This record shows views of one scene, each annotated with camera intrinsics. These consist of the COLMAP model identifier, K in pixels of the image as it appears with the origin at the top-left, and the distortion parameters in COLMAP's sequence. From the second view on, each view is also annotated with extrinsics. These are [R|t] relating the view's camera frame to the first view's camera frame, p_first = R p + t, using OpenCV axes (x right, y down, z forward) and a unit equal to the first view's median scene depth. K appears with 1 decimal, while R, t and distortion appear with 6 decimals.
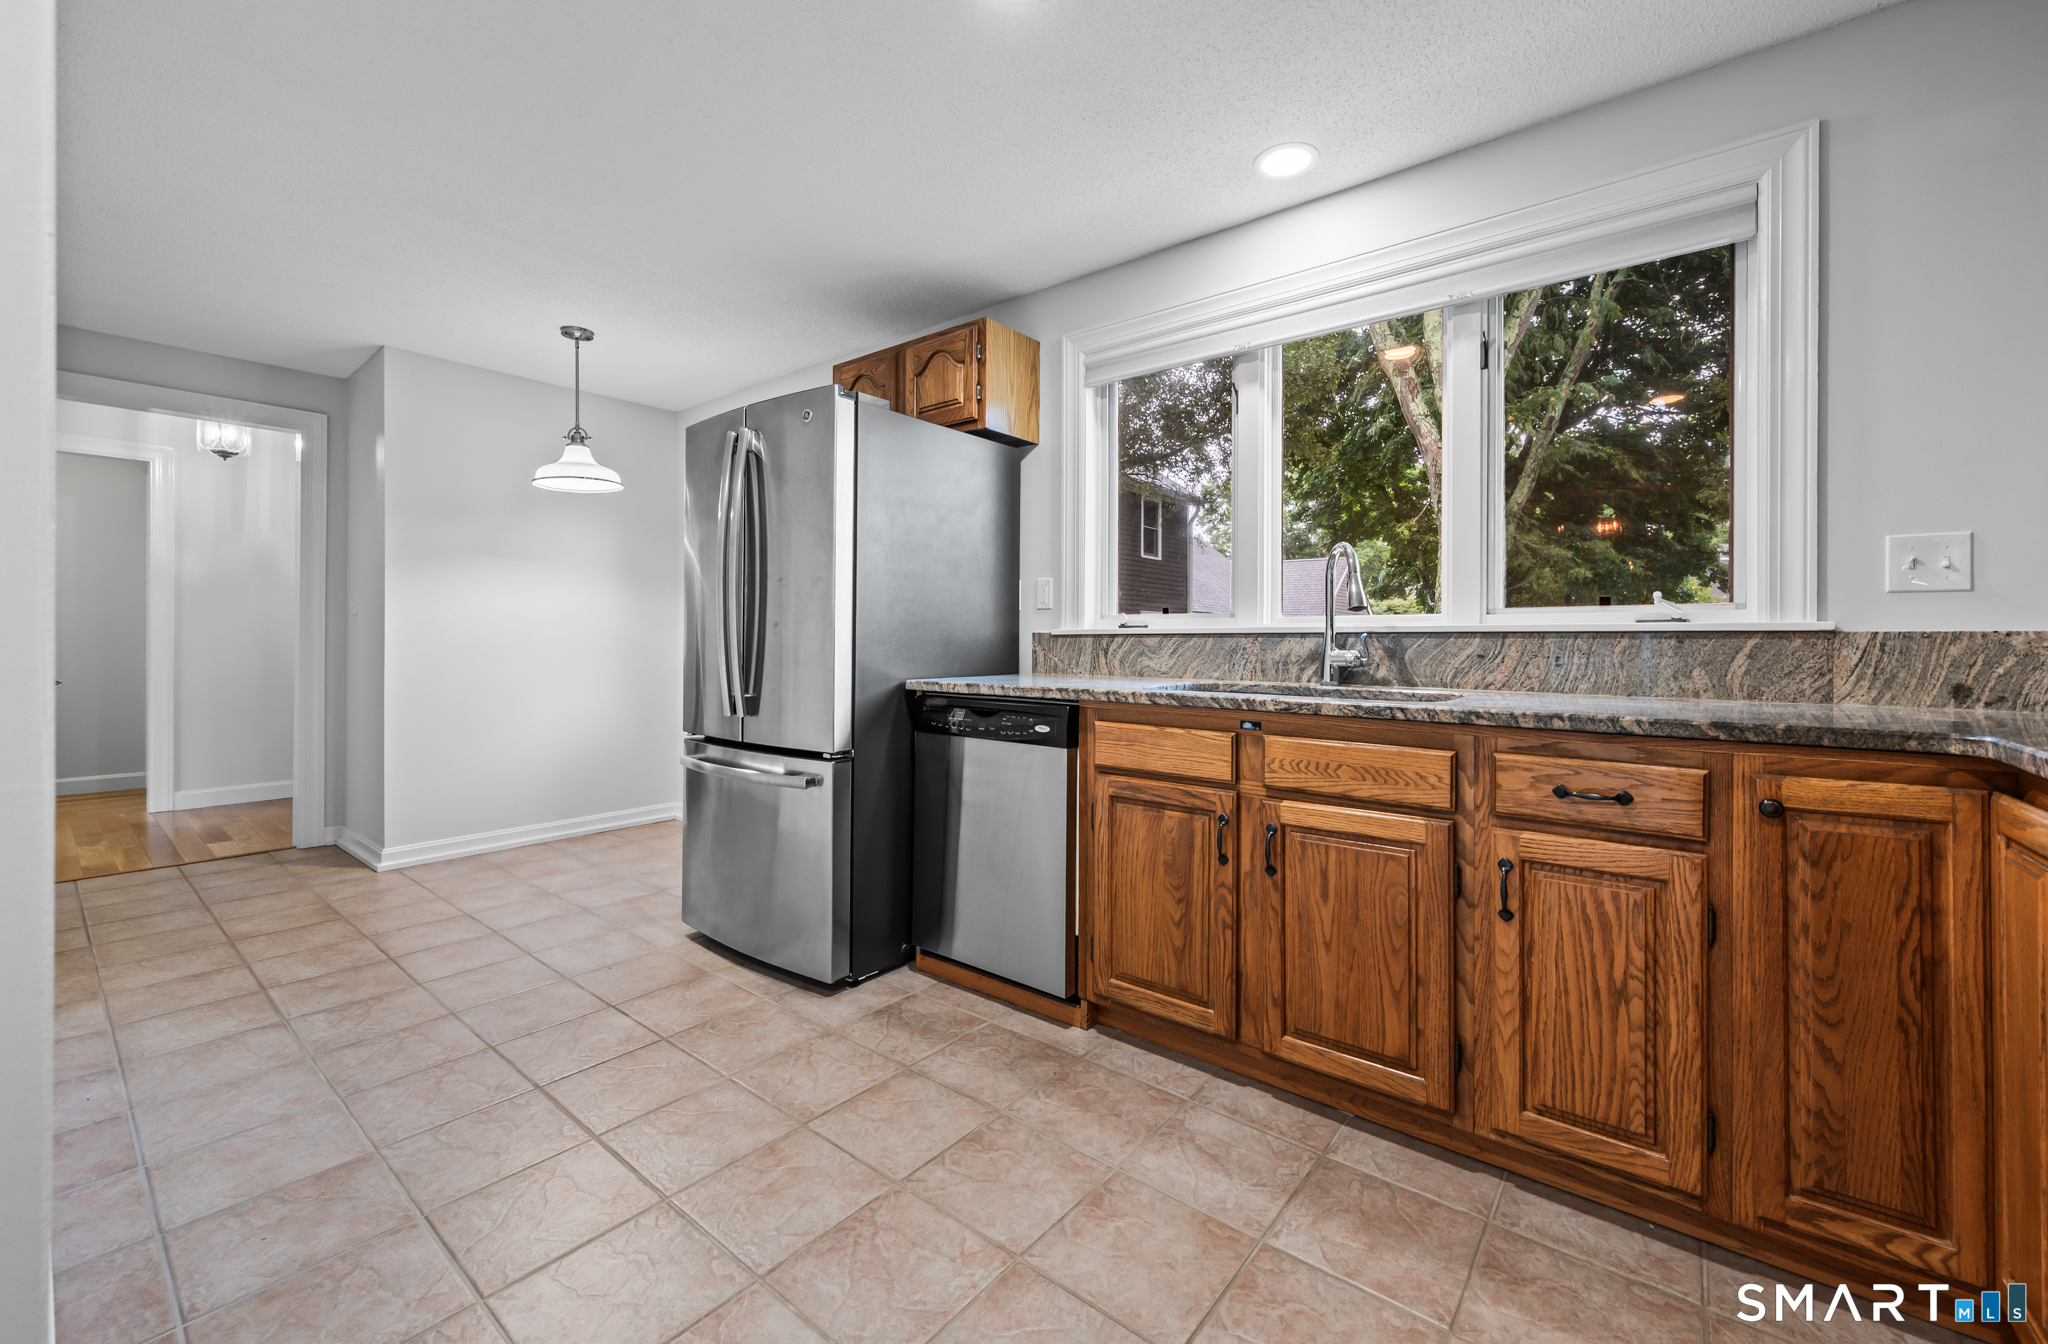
lens RADIAL K [[823.4, 0, 1021.8], [0, 823.4, 638.6], [0, 0, 1]] dist [-0.001336, 0.000727]
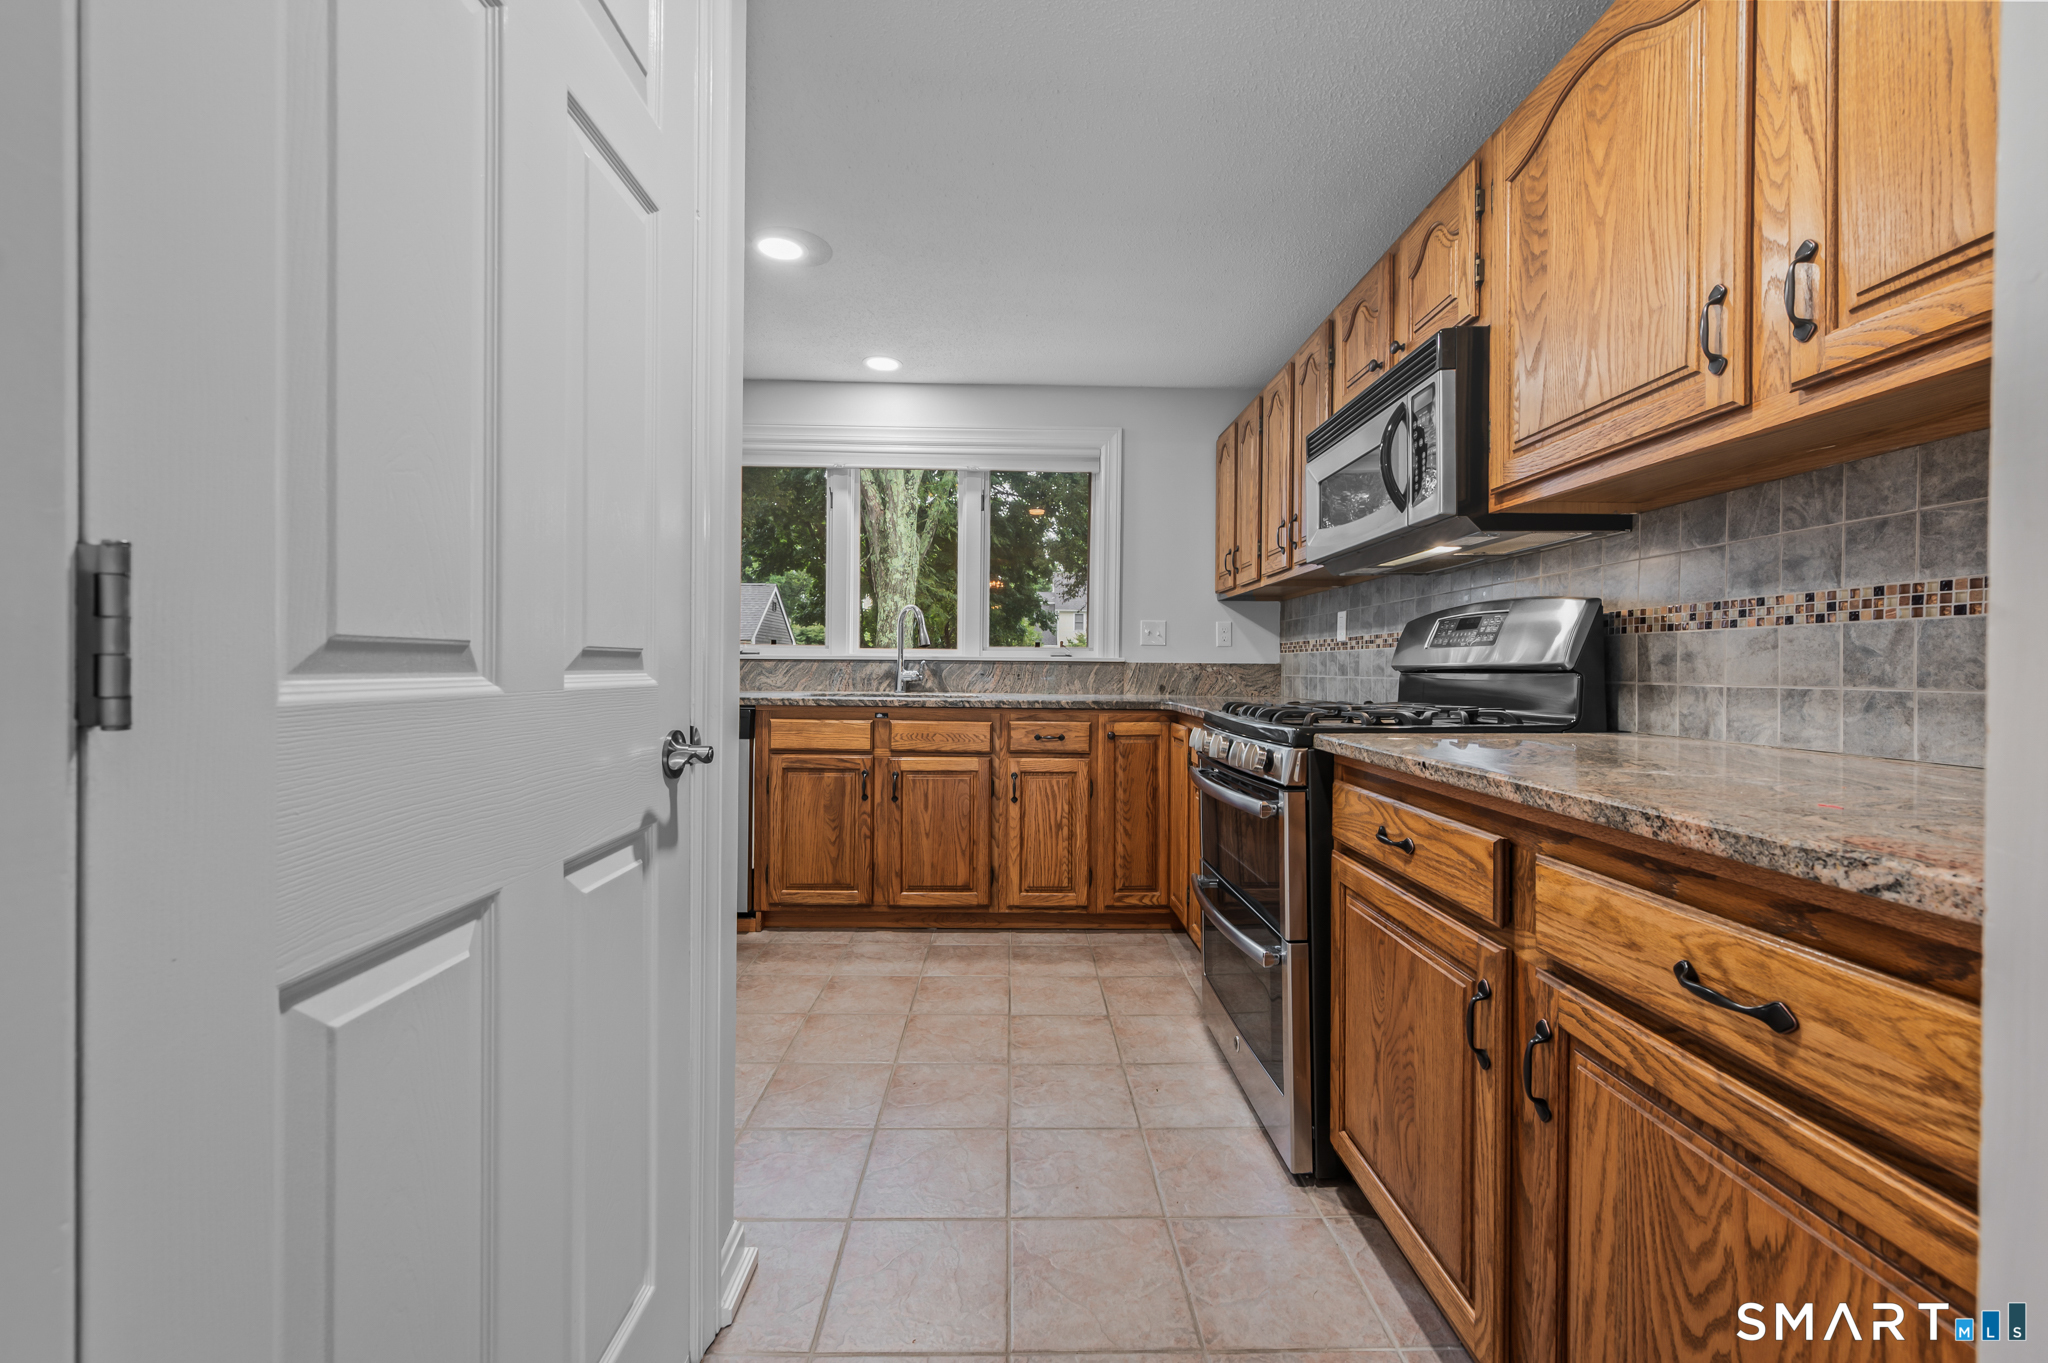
lens RADIAL K [[823.4, 0, 1023.9], [0, 823.4, 672.6], [0, 0, 1]] dist [-0.001336, 0.000727]
pose [[0.768137, -0.001924, 0.640282, -0.634246], [-0.008153, 0.999885, 0.012785, -0.006411], [-0.640233, -0.015041, 0.768033, -0.525558]]
